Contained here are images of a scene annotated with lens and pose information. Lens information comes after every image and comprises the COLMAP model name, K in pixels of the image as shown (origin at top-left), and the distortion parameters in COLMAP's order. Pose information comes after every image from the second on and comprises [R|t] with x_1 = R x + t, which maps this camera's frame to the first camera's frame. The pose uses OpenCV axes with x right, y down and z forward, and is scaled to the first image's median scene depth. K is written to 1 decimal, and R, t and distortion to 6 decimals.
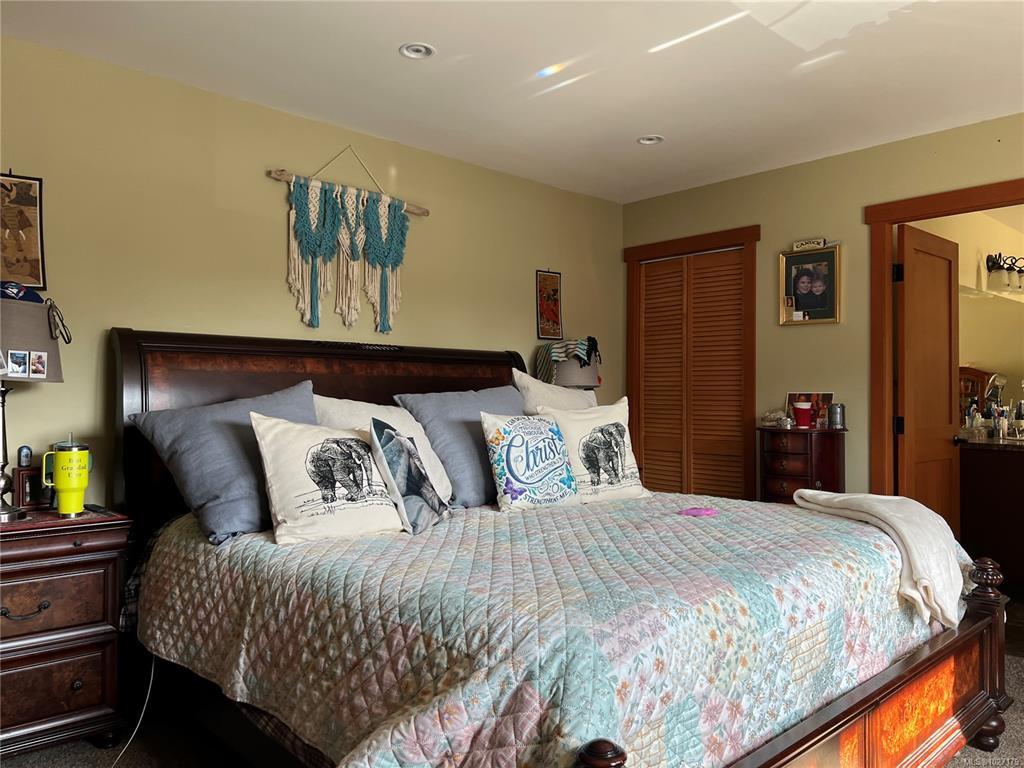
lens RADIAL K [[761.1, 0, 512.0], [0, 761.1, 390.6], [0, 0, 1]] dist [0.051834, -0.053917]
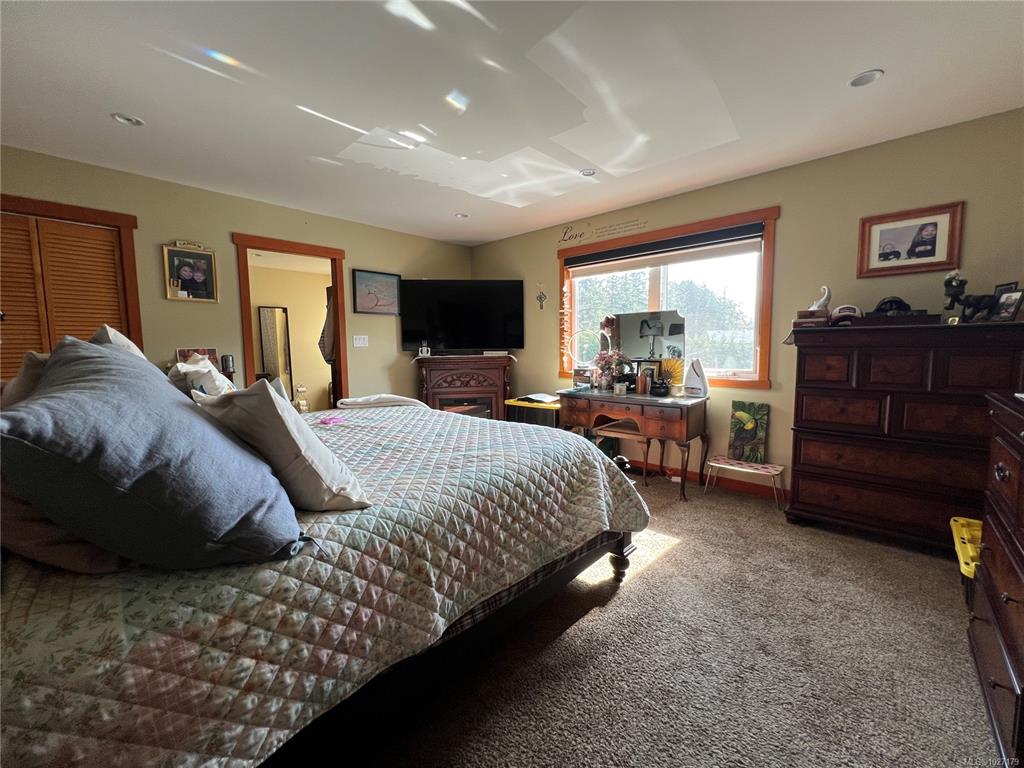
lens RADIAL K [[406.6, 0, 515.6], [0, 406.6, 382.3], [0, 0, 1]] dist [-0.001953, 0.000563]
pose [[-0.067008, -0.095091, 0.993211, -0.498158], [0.006016, 0.995392, 0.095705, -0.004274], [-0.997734, 0.012388, -0.066127, 0.513551]]
